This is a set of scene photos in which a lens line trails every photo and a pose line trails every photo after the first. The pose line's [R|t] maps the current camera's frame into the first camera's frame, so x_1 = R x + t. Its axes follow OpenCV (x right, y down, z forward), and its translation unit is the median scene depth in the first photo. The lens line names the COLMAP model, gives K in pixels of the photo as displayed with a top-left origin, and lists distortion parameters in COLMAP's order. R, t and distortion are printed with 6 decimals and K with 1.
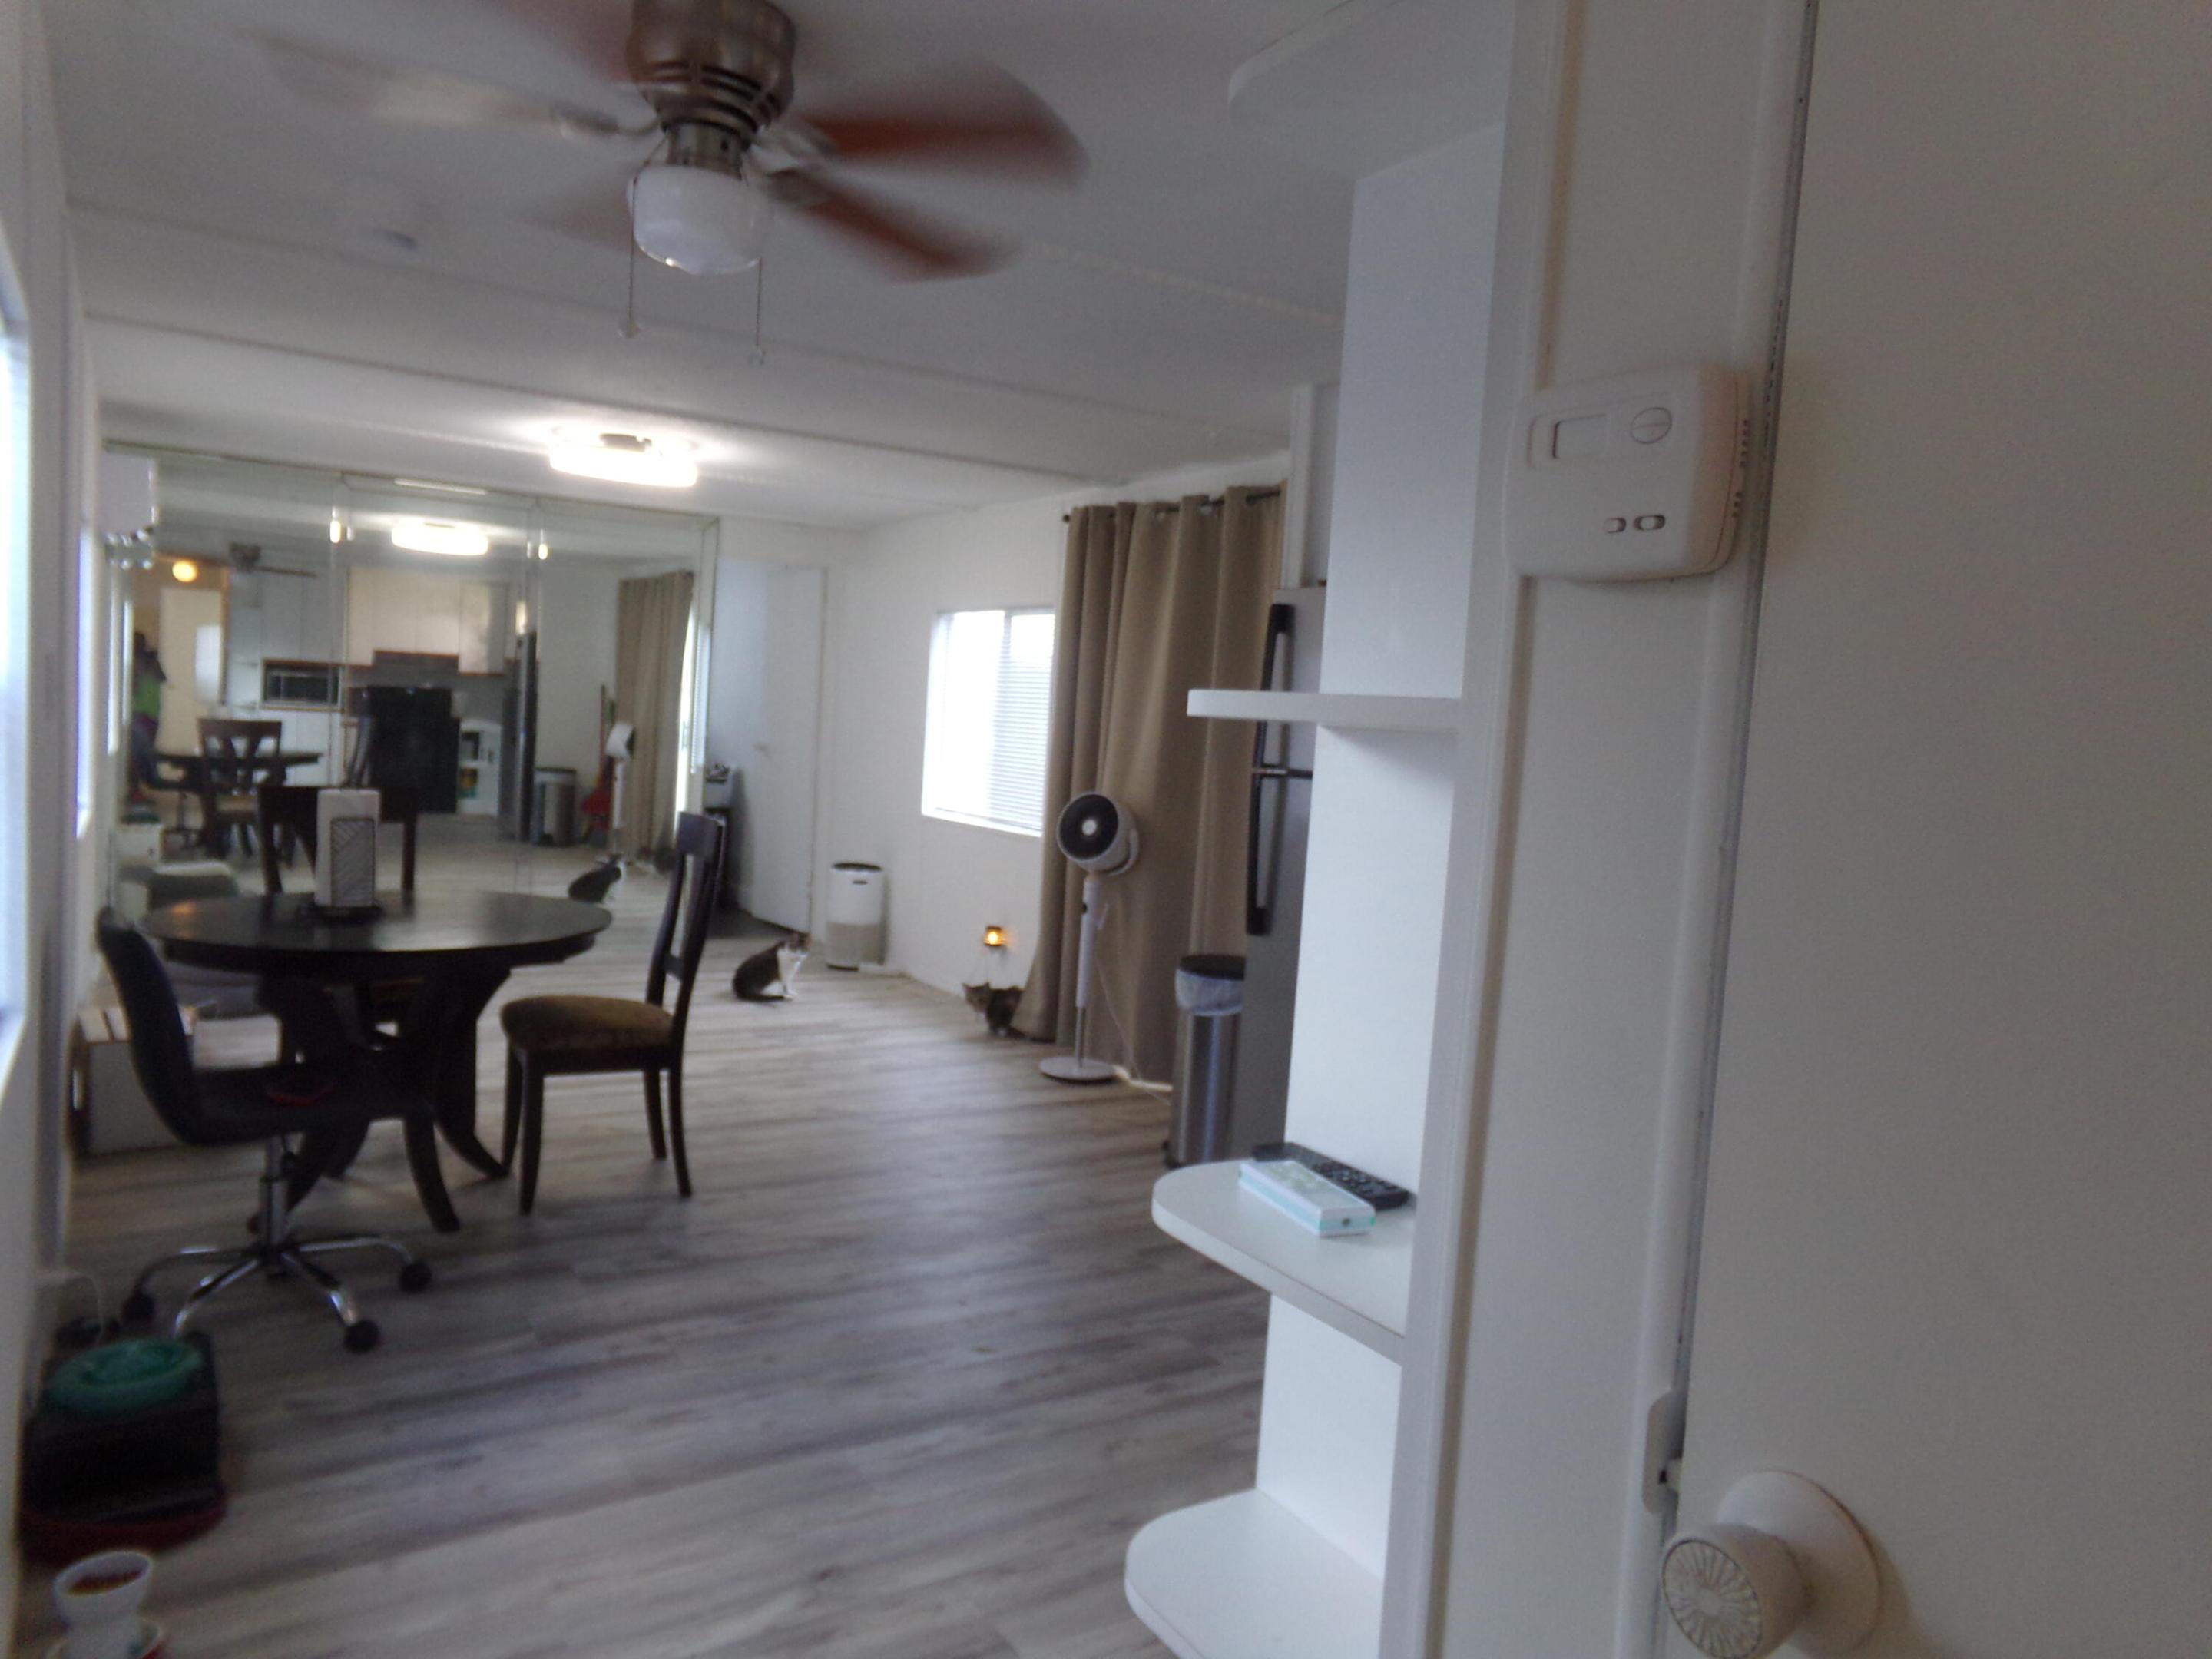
lens RADIAL K [[1513.5, 0, 1106.0], [0, 1513.5, 829.5], [0, 0, 1]] dist [-0.095844, 0.158588]
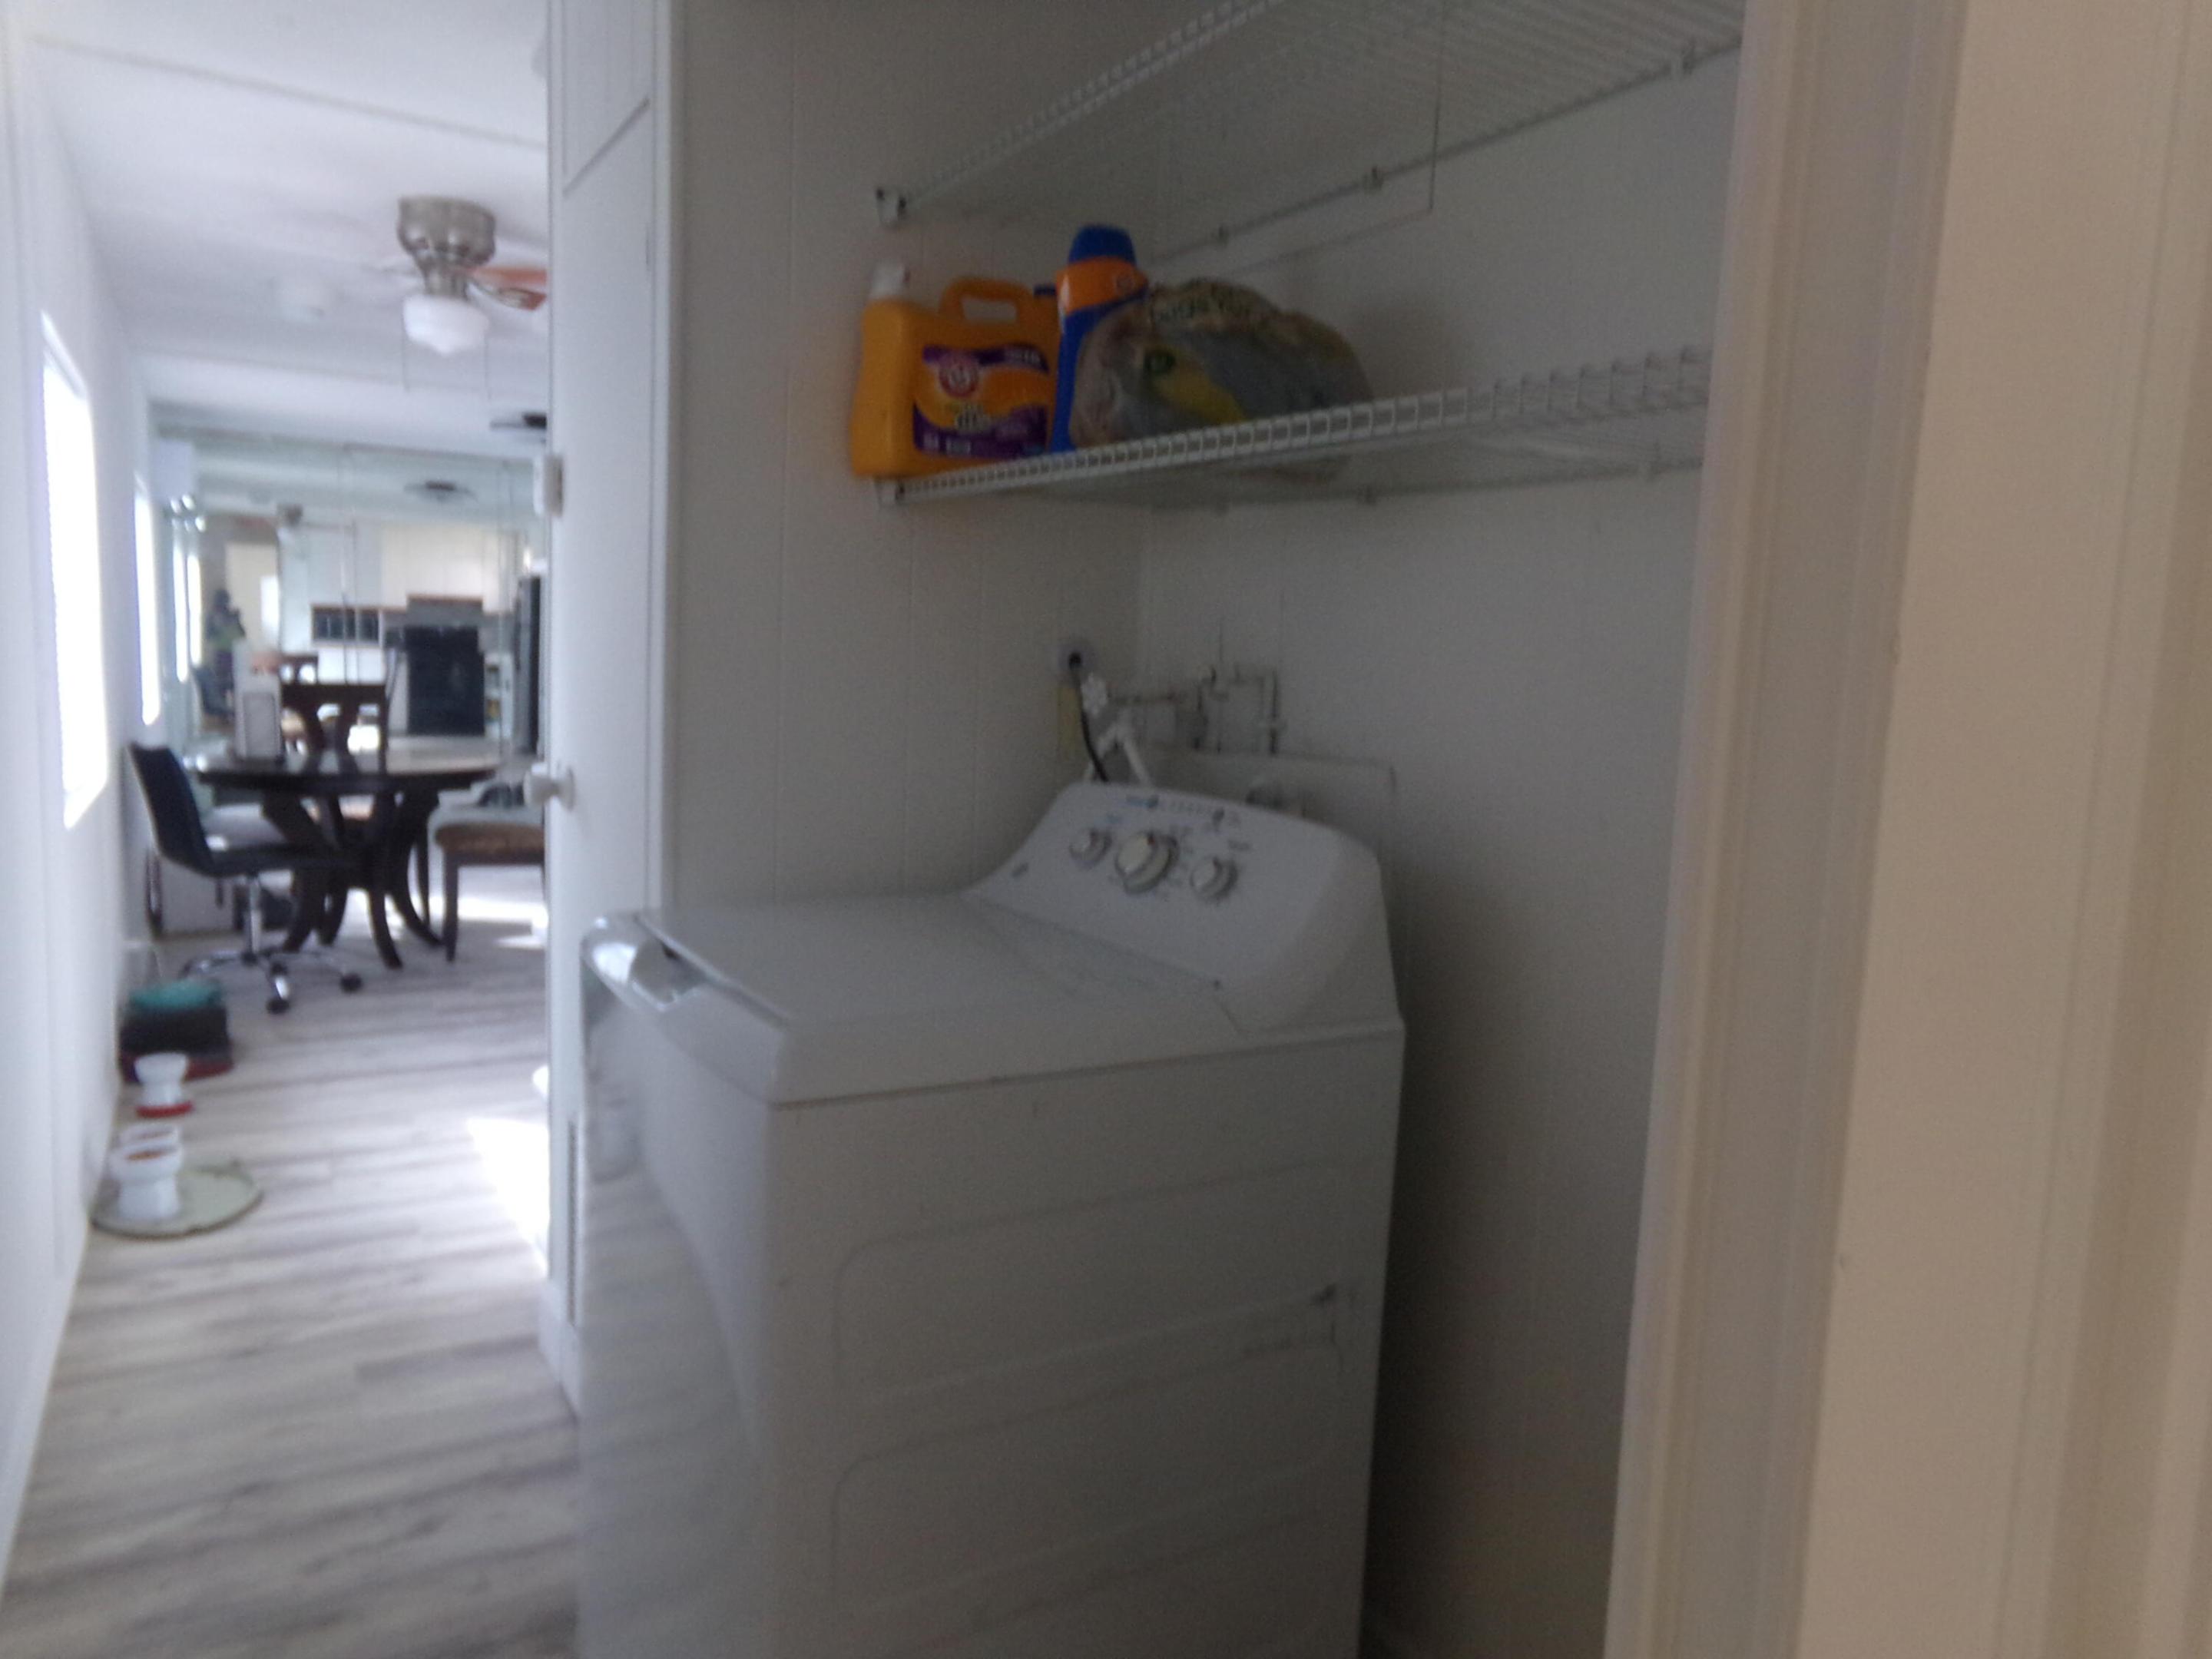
lens RADIAL K [[1513.5, 0, 1106.0], [0, 1513.5, 829.5], [0, 0, 1]] dist [-0.095844, 0.158588]
pose [[0.998982, -0.014491, -0.042709, 0.089806], [0.016196, 0.999074, 0.039852, 0.022493], [0.042092, -0.040503, 0.998292, -0.121207]]
